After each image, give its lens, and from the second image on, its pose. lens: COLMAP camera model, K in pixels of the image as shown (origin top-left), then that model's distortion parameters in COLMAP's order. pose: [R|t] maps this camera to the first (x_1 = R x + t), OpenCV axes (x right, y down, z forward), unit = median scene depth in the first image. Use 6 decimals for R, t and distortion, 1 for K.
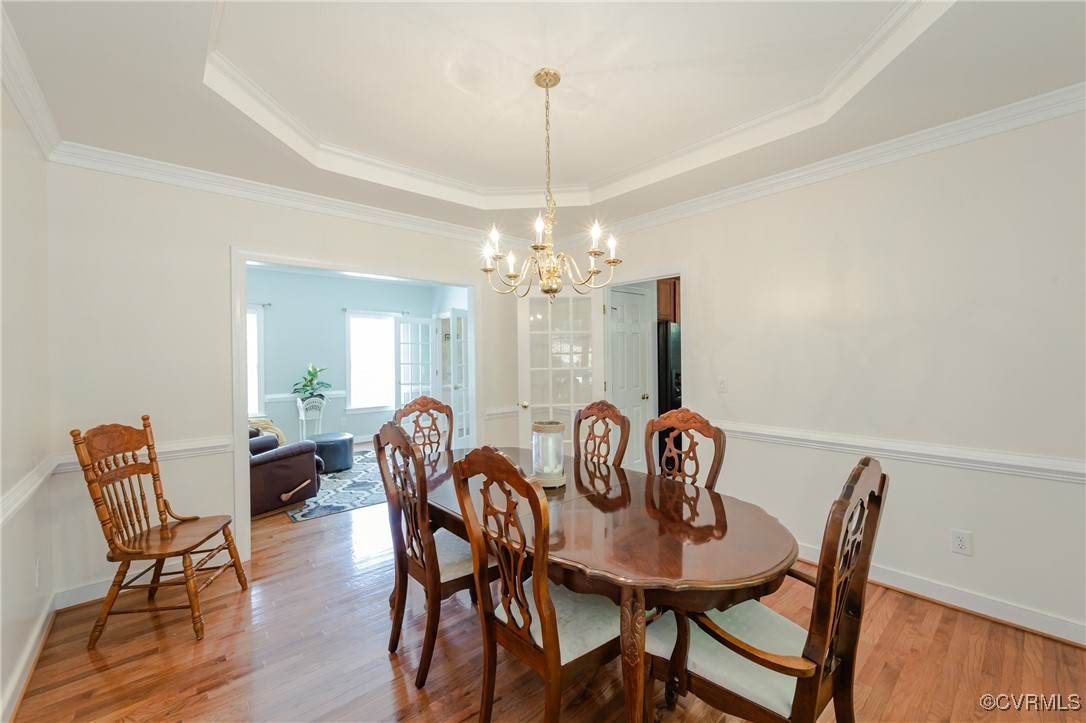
lens RADIAL K [[436.1, 0, 539.0], [0, 436.1, 361.5], [0, 0, 1]] dist [-0.000169, -0.000189]
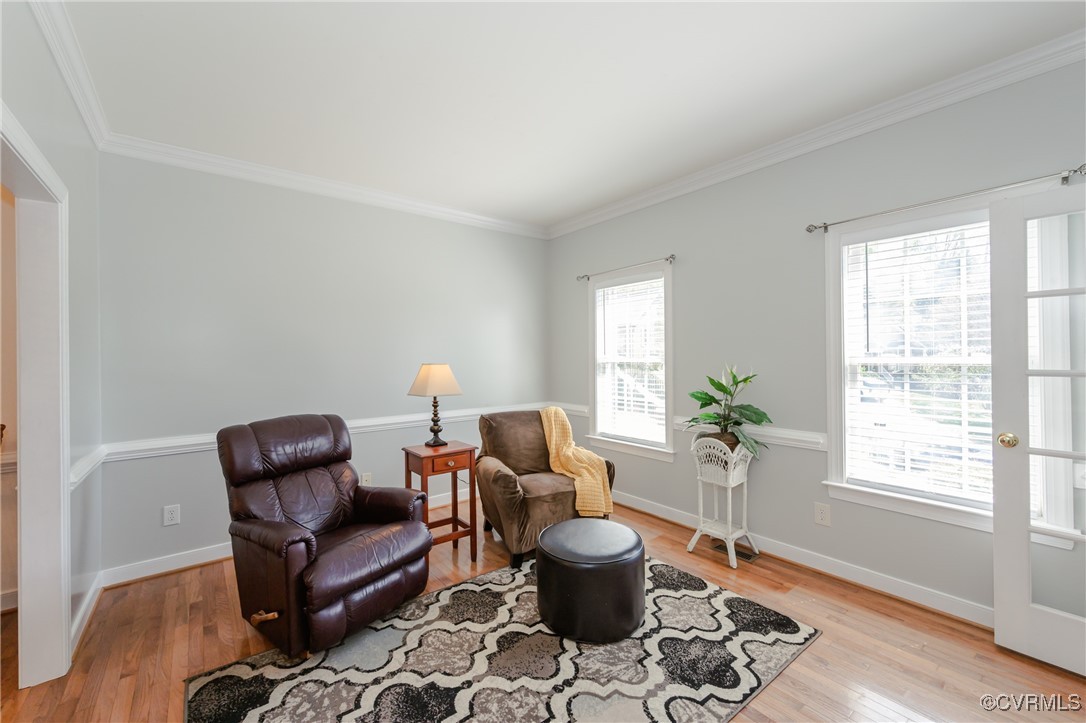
lens RADIAL K [[436.1, 0, 531.1], [0, 436.1, 345.2], [0, 0, 1]] dist [-0.000169, -0.000189]
pose [[-0.065861, -0.000958, -0.997828, -0.042083], [-0.000128, 1.000000, -0.000951, -0.013288], [0.997829, 0.000065, -0.065861, 0.816764]]
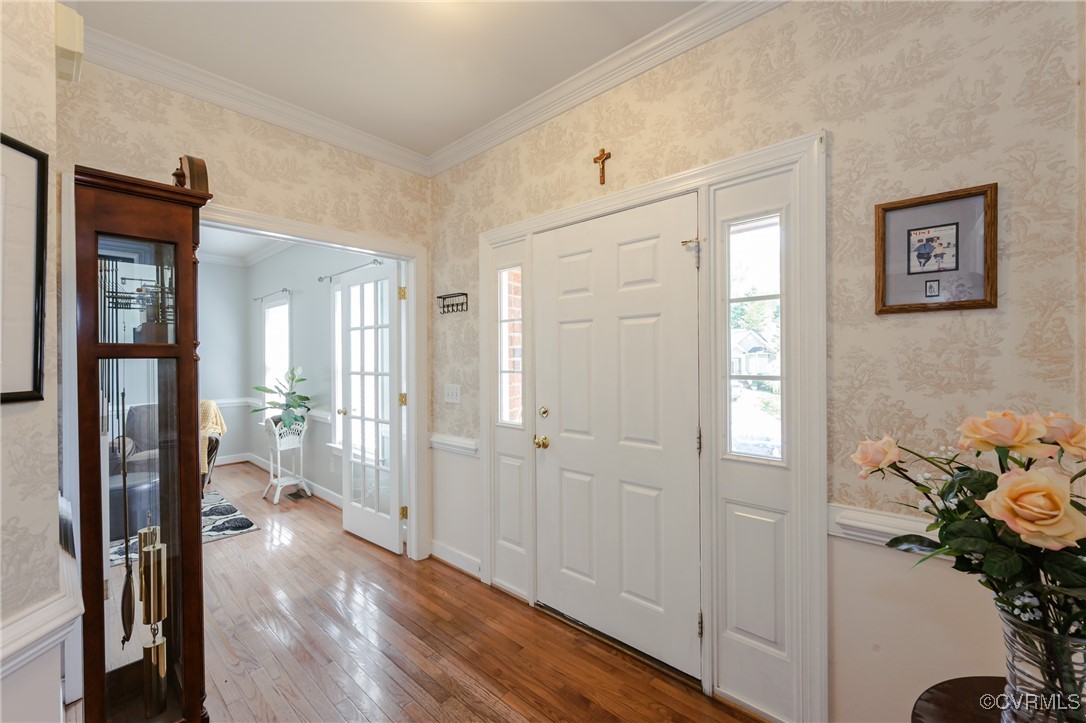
lens RADIAL K [[436.1, 0, 541.0], [0, 436.1, 356.9], [0, 0, 1]] dist [-0.000169, -0.000189]
pose [[0.102932, 0.008952, -0.994648, 0.192416], [-0.006575, 0.999944, 0.008319, -0.018523], [0.994667, 0.005683, 0.102985, 1.308960]]
